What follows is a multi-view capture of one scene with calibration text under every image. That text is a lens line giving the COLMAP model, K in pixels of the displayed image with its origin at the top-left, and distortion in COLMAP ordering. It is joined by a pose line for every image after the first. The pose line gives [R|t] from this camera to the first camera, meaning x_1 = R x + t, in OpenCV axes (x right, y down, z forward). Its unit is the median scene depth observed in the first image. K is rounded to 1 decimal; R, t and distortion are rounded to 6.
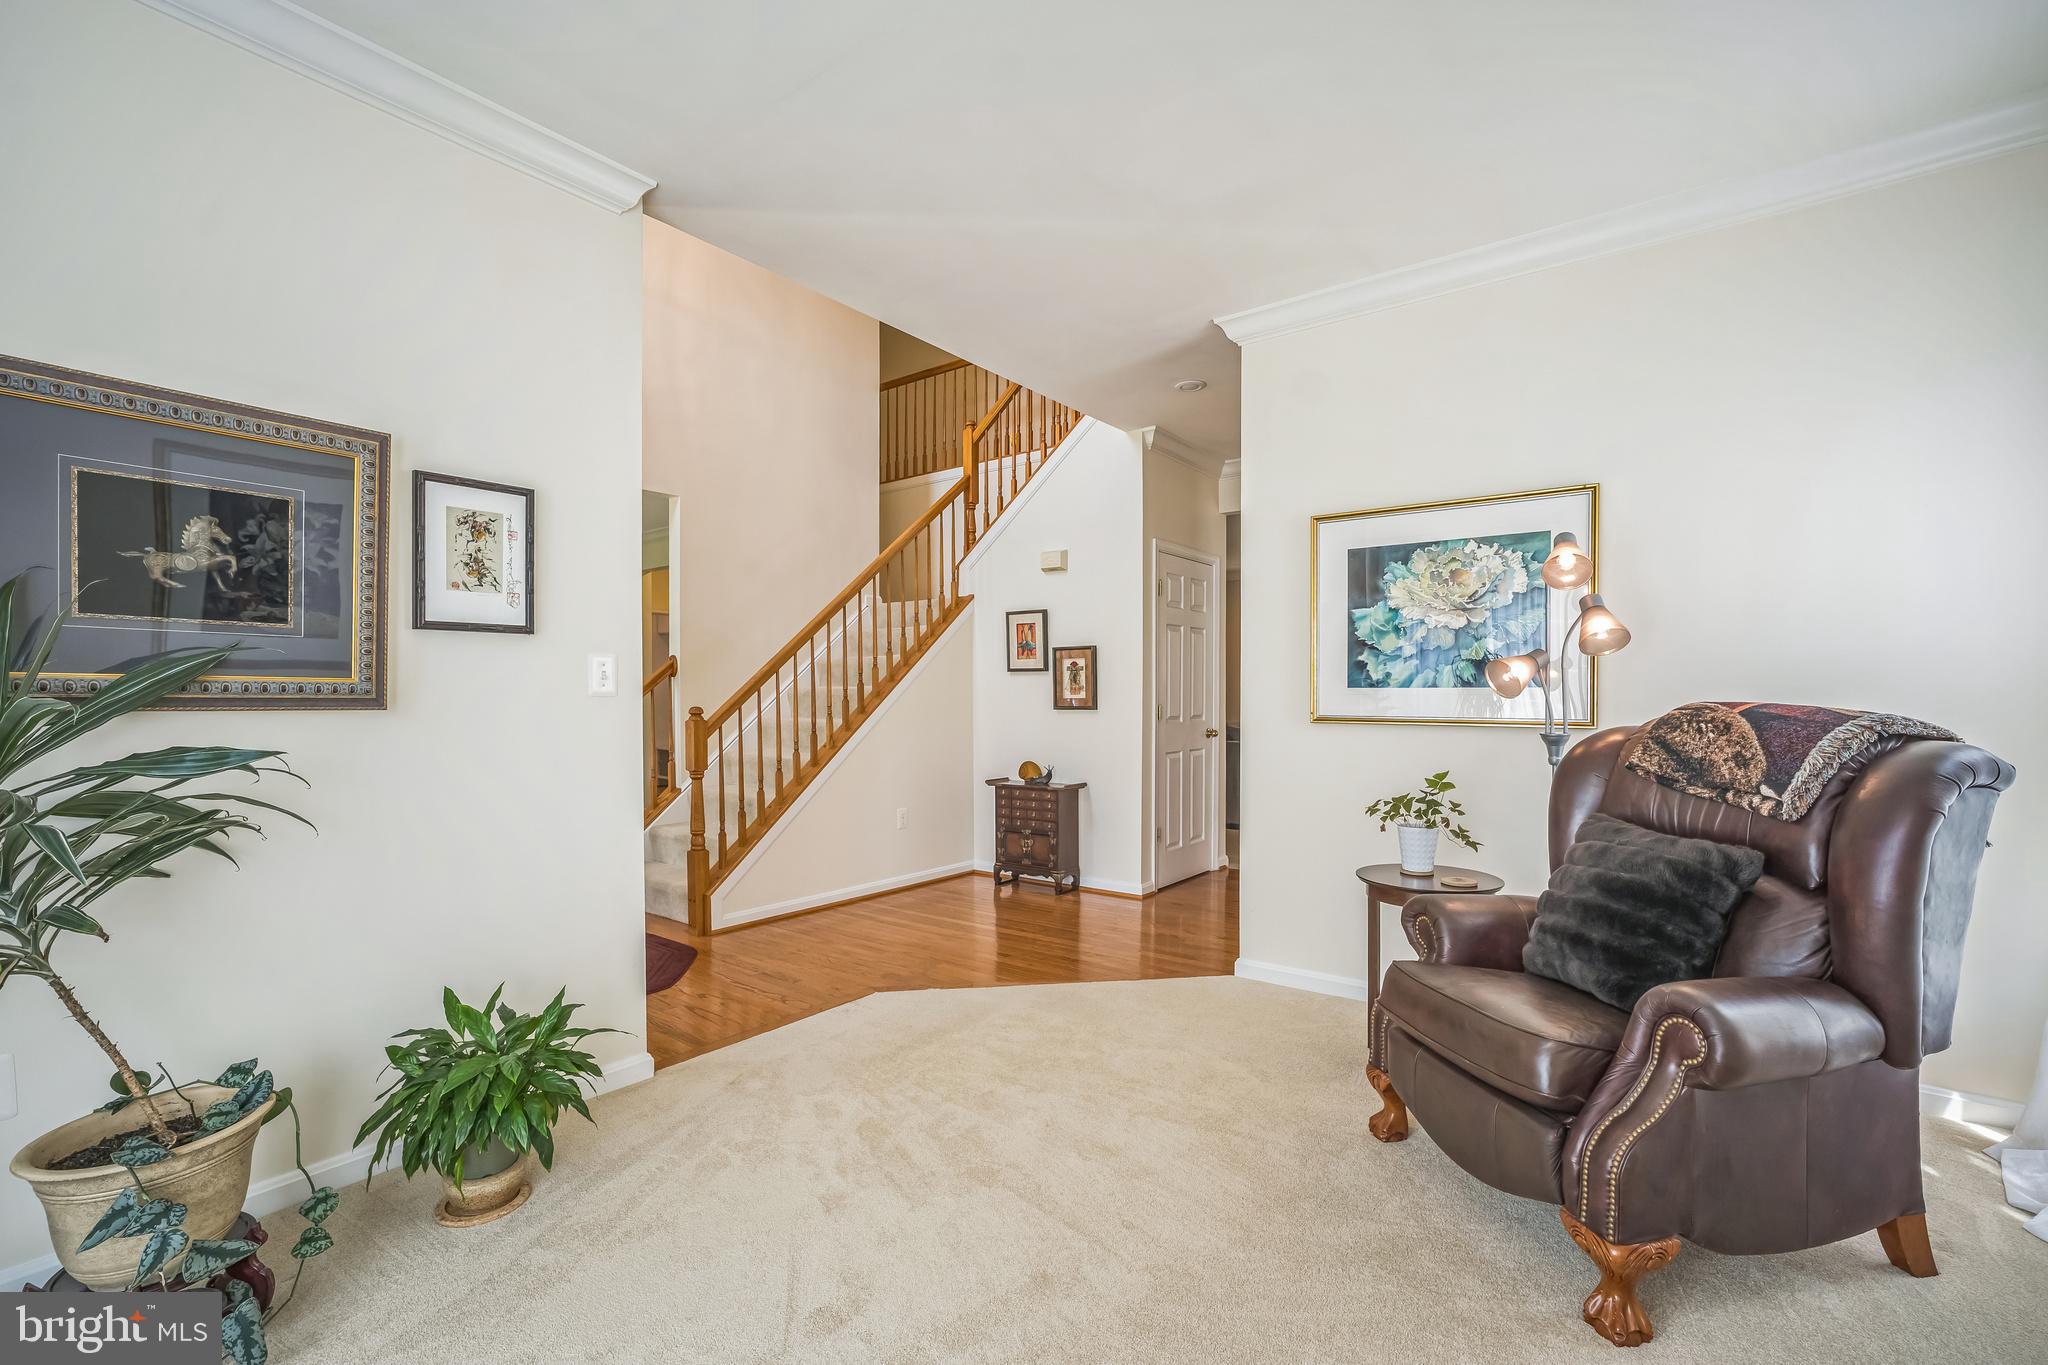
lens RADIAL K [[906.5, 0, 1019.1], [0, 906.5, 716.3], [0, 0, 1]] dist [-0.043984, 0.000000]
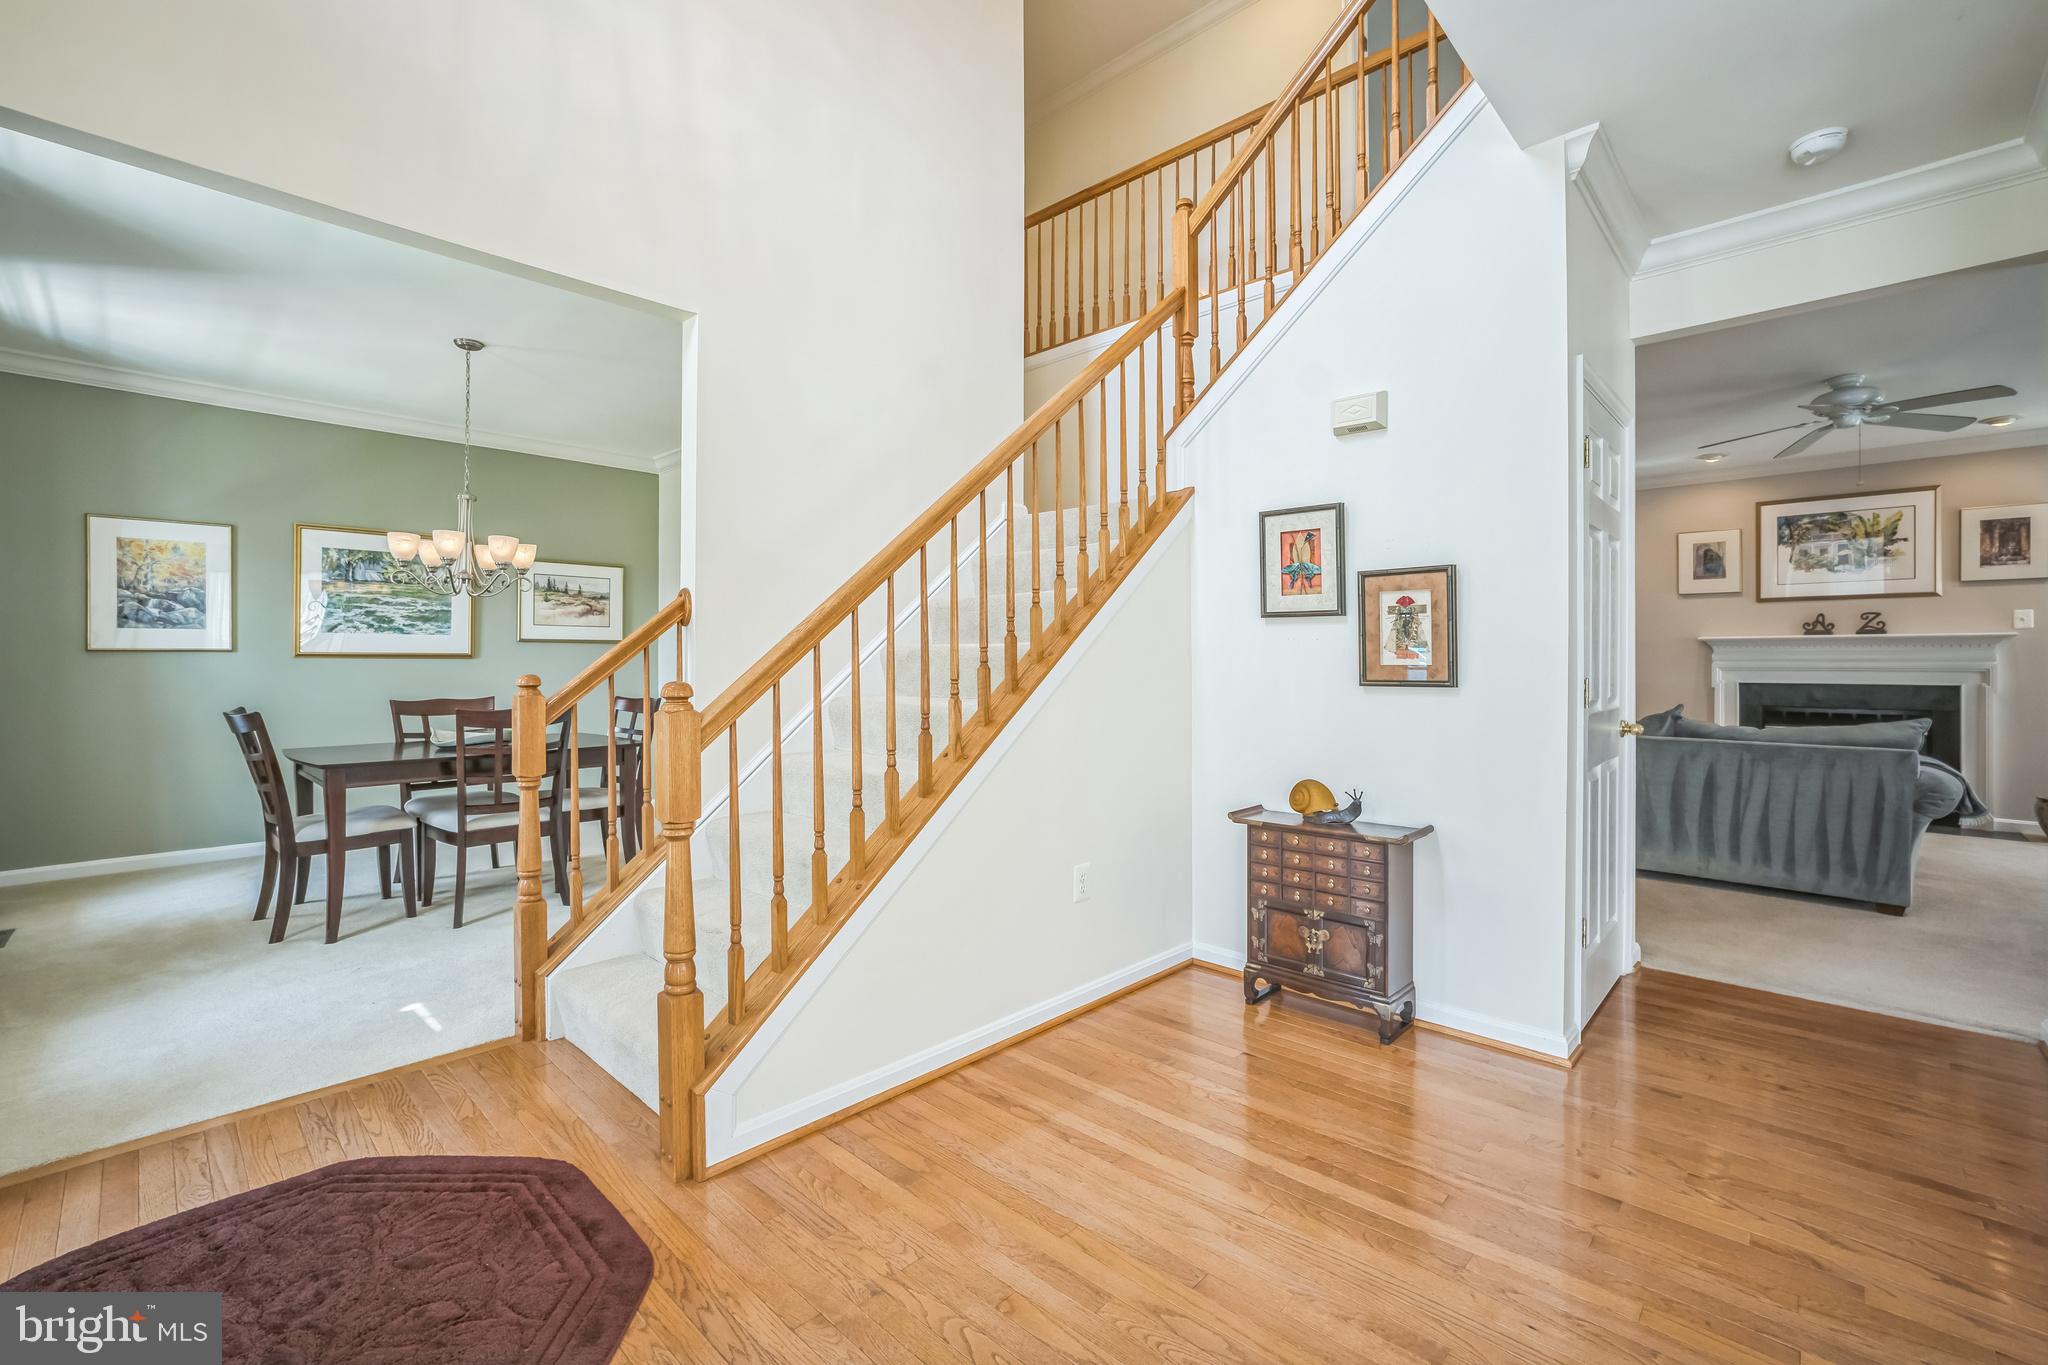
lens RADIAL K [[878.3, 0, 1021.9], [0, 878.3, 674.8], [0, 0, 1]] dist [-0.042480, 0.019757]
pose [[0.994552, 0.004563, -0.104139, -0.109840], [-0.005194, 0.999970, -0.005783, -0.010152], [0.104109, 0.006292, 0.994546, 0.463353]]
